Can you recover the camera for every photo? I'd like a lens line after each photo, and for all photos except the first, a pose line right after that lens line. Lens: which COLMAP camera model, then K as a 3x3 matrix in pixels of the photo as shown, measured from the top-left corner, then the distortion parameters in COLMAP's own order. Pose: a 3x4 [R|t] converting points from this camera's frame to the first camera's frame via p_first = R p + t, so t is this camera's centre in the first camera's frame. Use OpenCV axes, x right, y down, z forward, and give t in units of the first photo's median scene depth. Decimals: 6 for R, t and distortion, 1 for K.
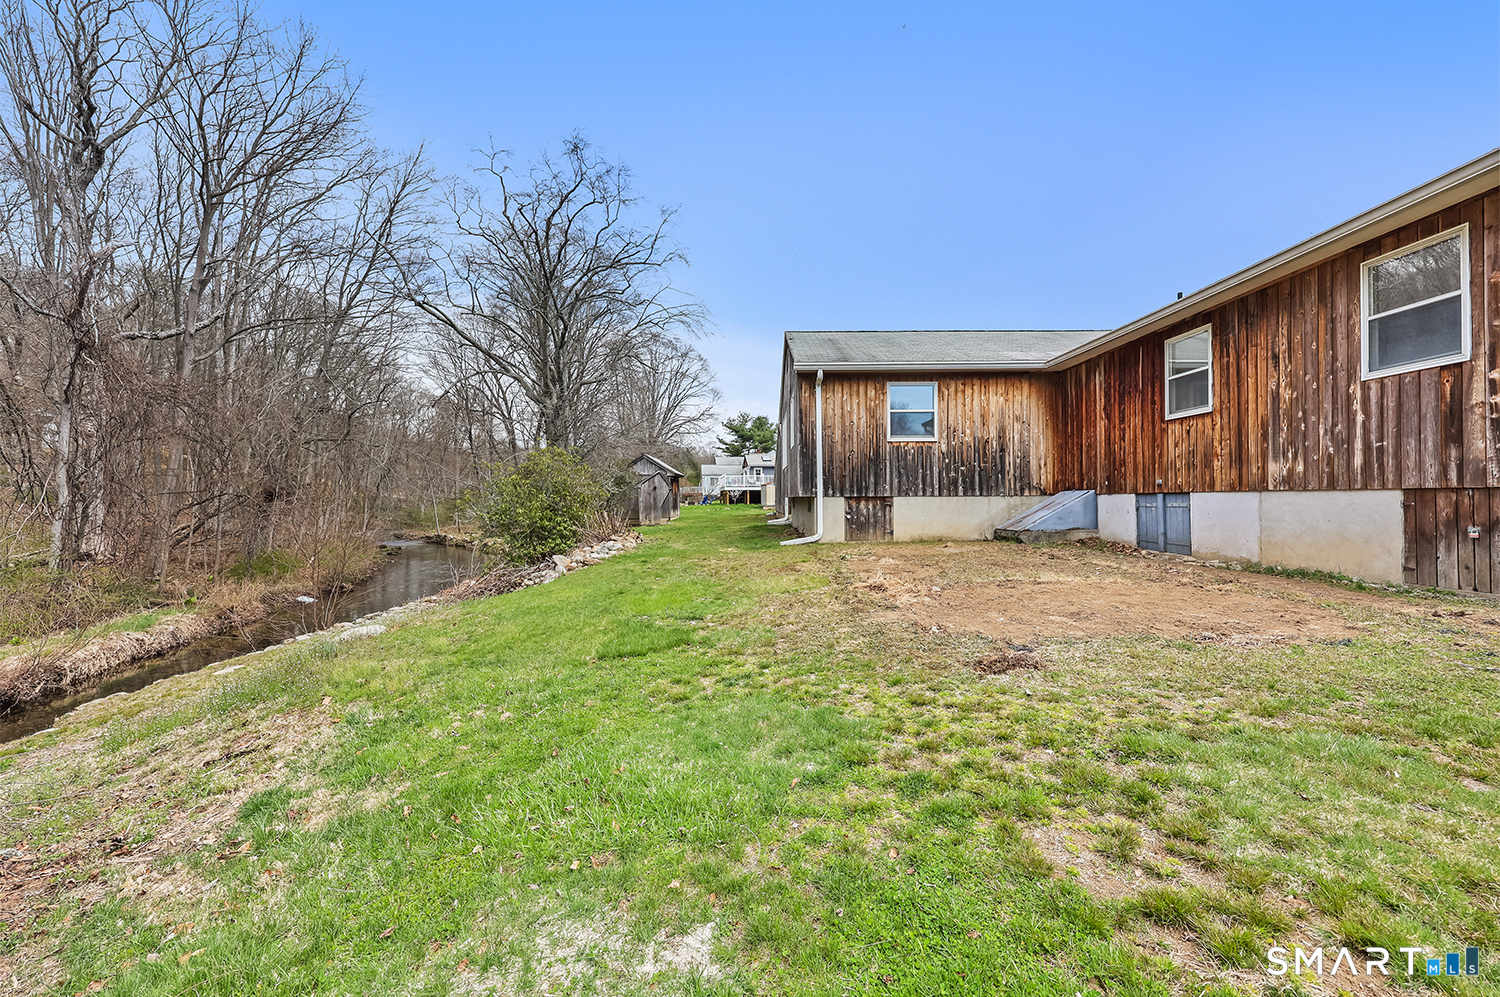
lens RADIAL K [[603.1, 0, 752.0], [0, 603.1, 498.8], [0, 0, 1]] dist [0.003636, -0.000463]
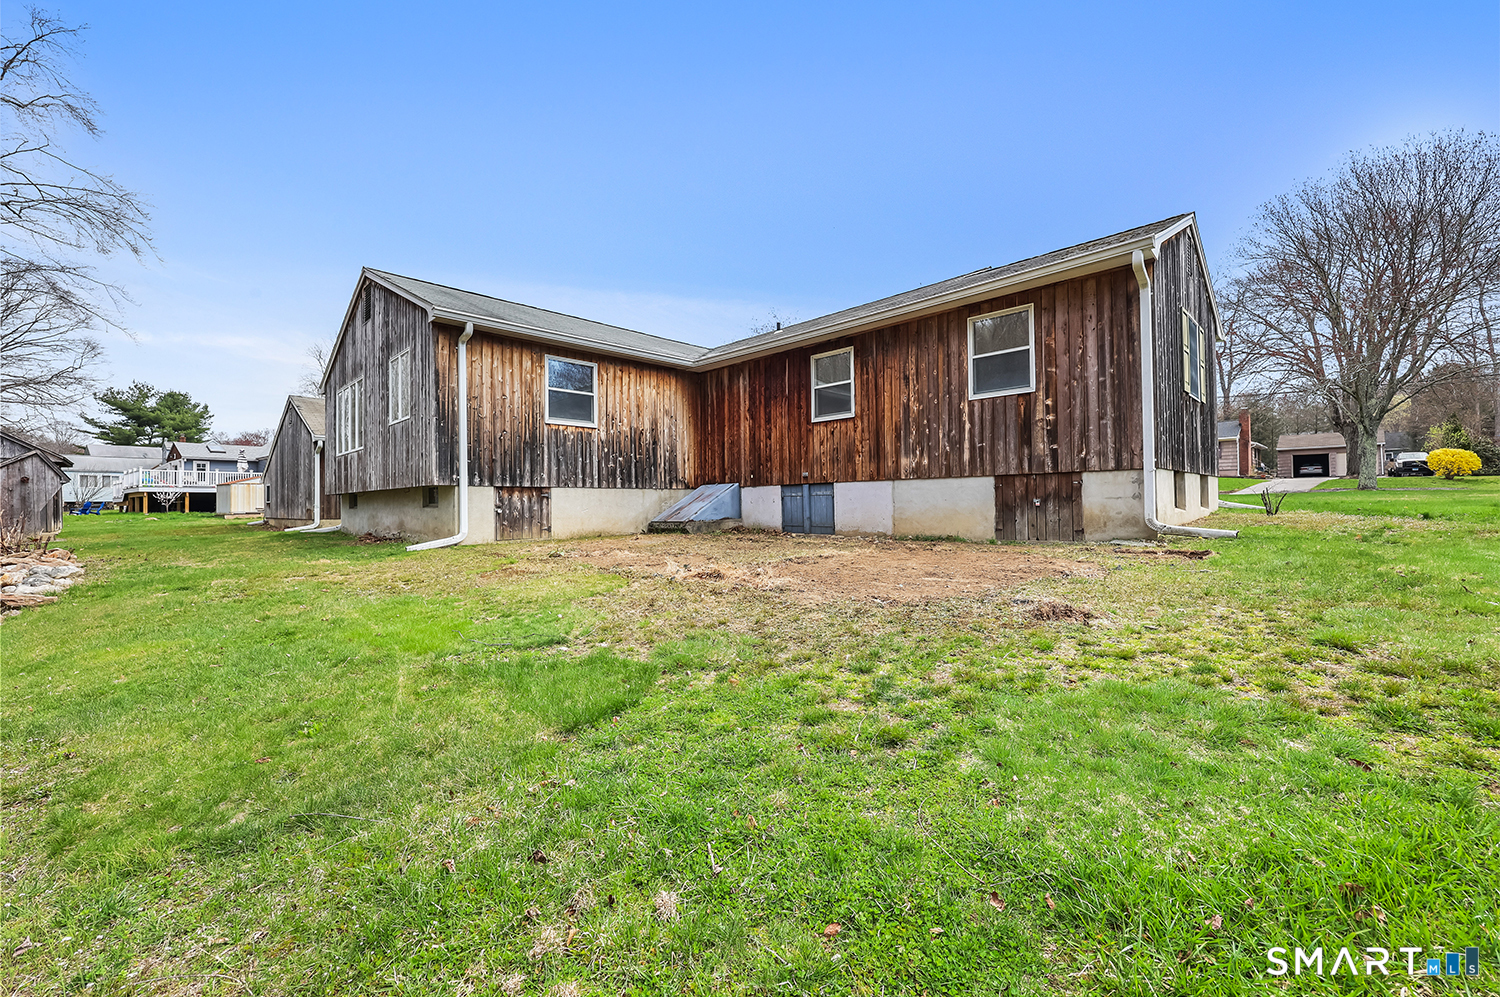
lens RADIAL K [[603.1, 0, 747.7], [0, 603.1, 502.3], [0, 0, 1]] dist [0.003636, -0.000463]
pose [[0.698985, 0.001180, 0.715136, -0.212869], [0.006973, 0.999940, -0.008466, 0.030615], [-0.715103, 0.010905, 0.698934, 0.216804]]
